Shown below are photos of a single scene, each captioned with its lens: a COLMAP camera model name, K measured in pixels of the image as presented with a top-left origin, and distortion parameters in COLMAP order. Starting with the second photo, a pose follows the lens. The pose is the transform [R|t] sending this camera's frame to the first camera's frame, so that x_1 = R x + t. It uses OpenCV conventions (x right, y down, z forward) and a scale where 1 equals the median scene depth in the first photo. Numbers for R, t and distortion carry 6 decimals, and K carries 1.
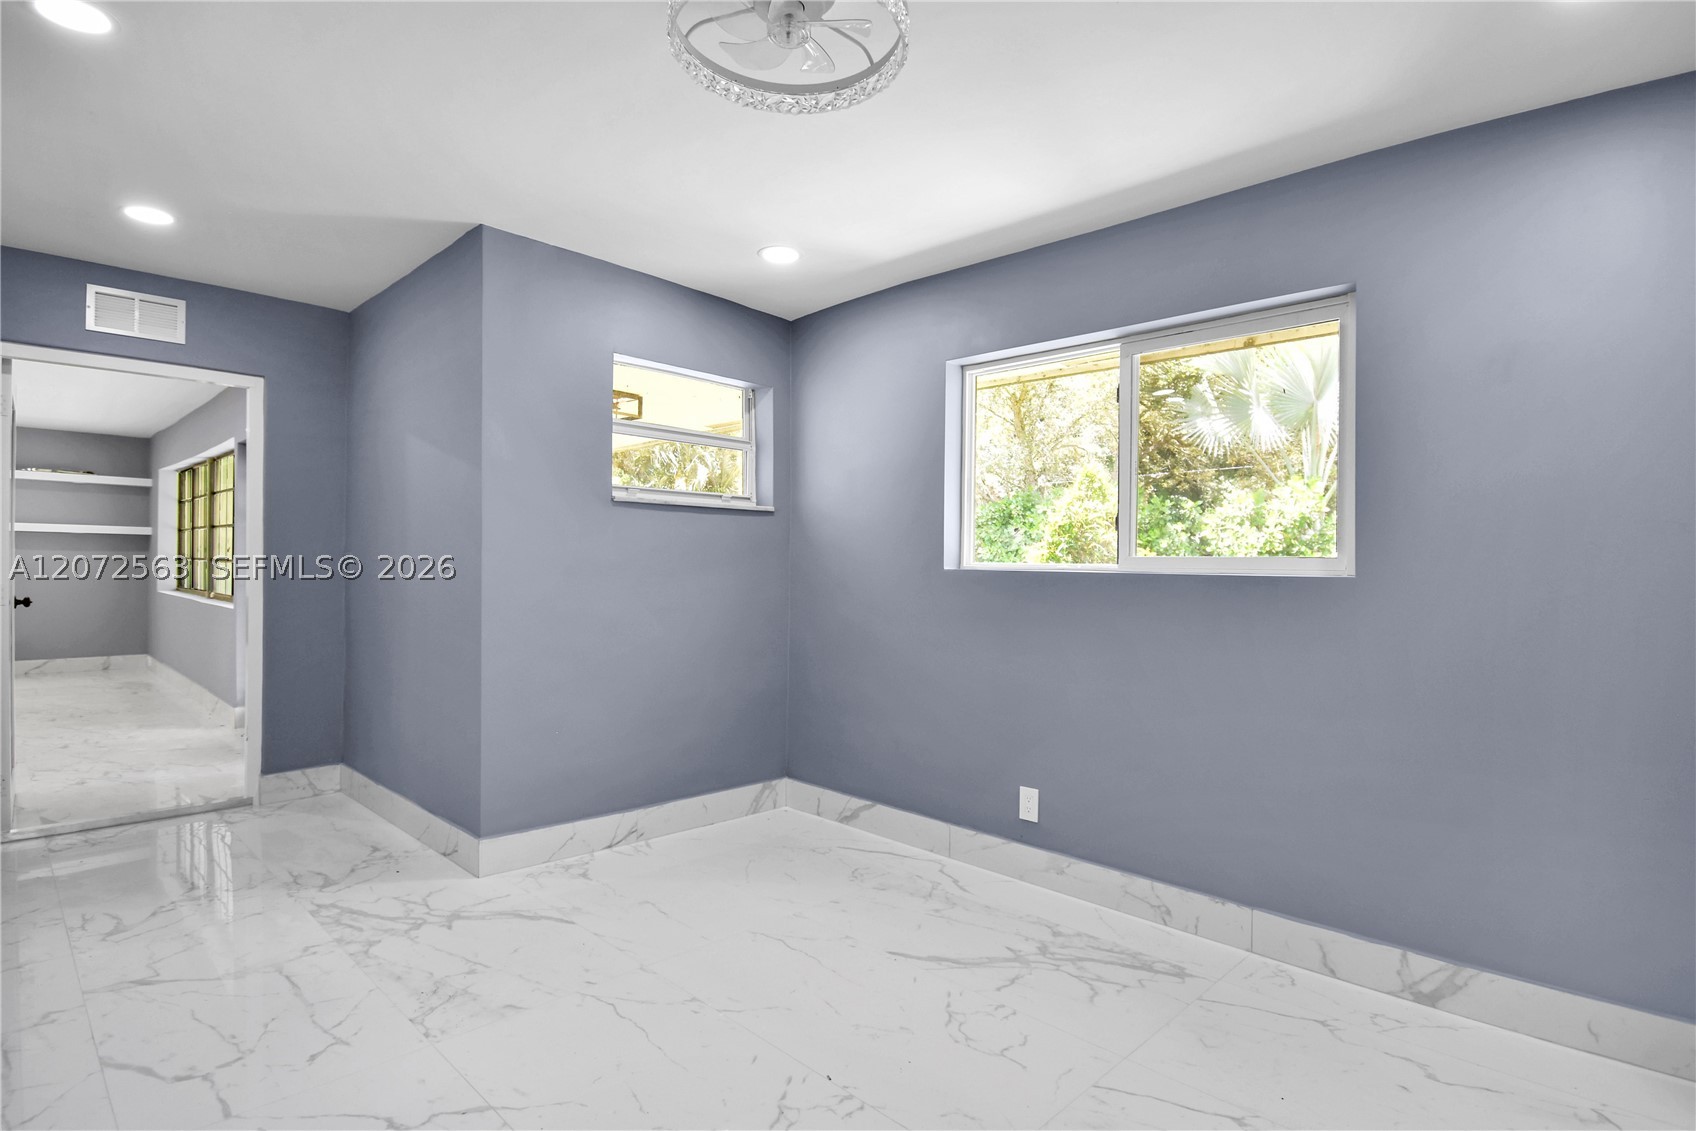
lens RADIAL K [[865.5, 0, 848.9], [0, 865.5, 567.3], [0, 0, 1]] dist [0.000468, -0.001579]
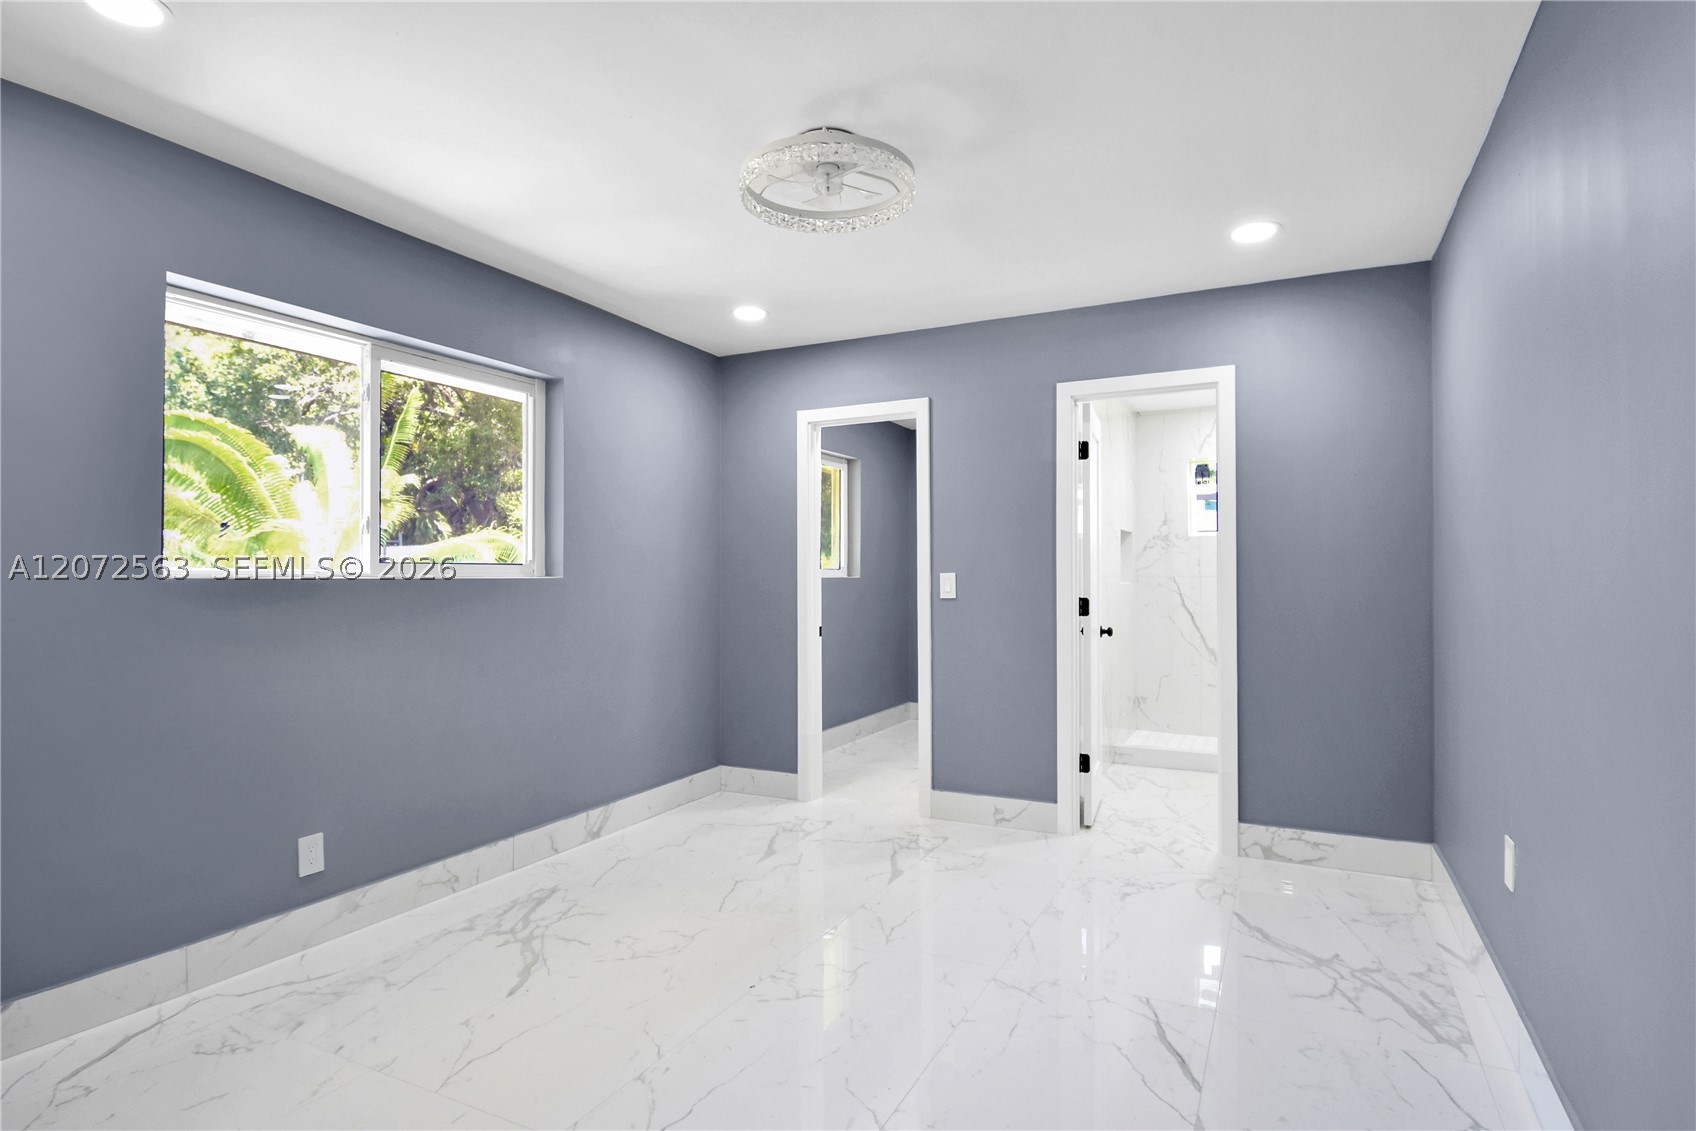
lens RADIAL K [[865.5, 0, 848.8], [0, 865.5, 565.5], [0, 0, 1]] dist [0.000468, -0.001579]
pose [[-0.300490, -0.002957, 0.953780, -0.904543], [-0.000463, 0.999996, 0.002954, -0.014870], [-0.953785, 0.000446, -0.300490, 0.897472]]
